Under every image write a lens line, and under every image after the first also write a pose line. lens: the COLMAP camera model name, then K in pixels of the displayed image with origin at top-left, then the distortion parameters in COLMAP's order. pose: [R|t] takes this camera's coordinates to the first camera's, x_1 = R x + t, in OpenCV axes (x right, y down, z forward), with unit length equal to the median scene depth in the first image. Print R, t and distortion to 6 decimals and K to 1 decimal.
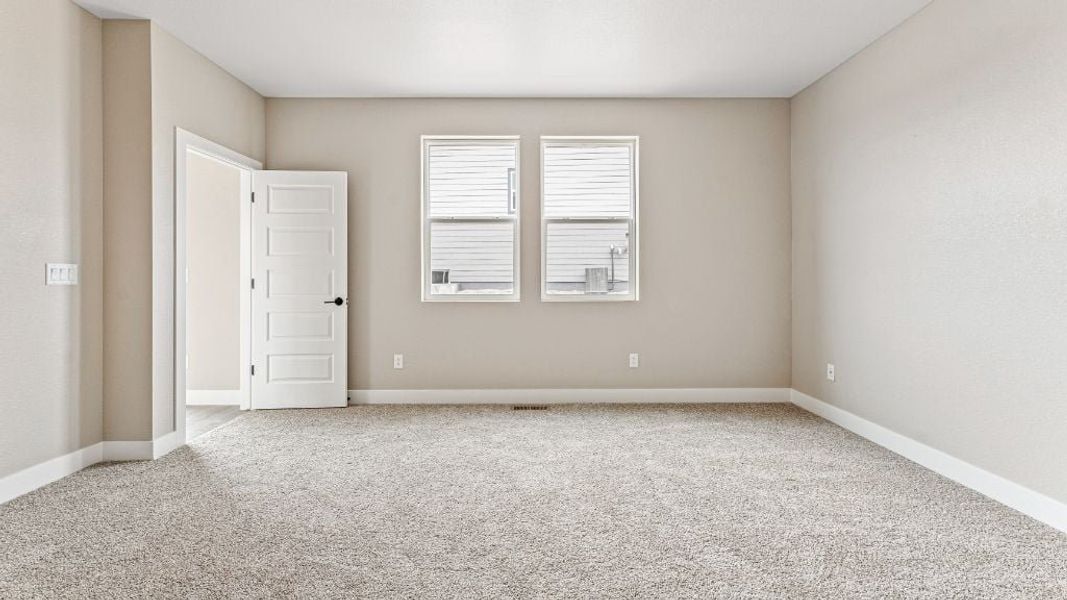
lens RADIAL K [[440.3, 0, 533.0], [0, 440.3, 278.2], [0, 0, 1]] dist [0.003796, 0.000874]
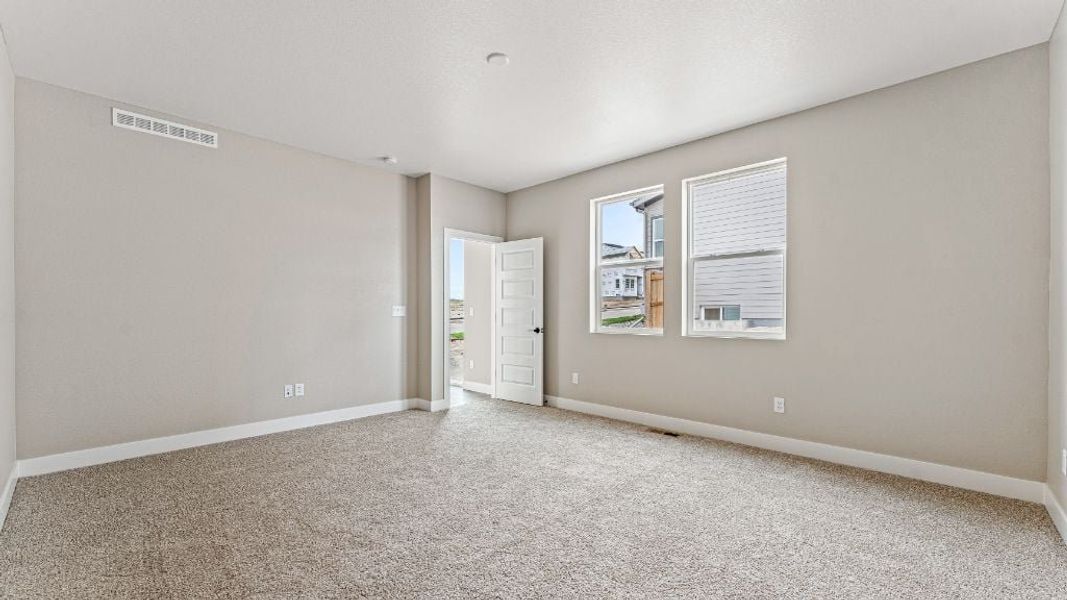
lens RADIAL K [[440.3, 0, 538.0], [0, 440.3, 320.8], [0, 0, 1]] dist [0.003796, 0.000874]
pose [[0.716912, 0.015422, -0.696993, 0.535254], [-0.004840, 0.999841, 0.017144, -0.001765], [0.697147, -0.008917, 0.716873, -0.002984]]
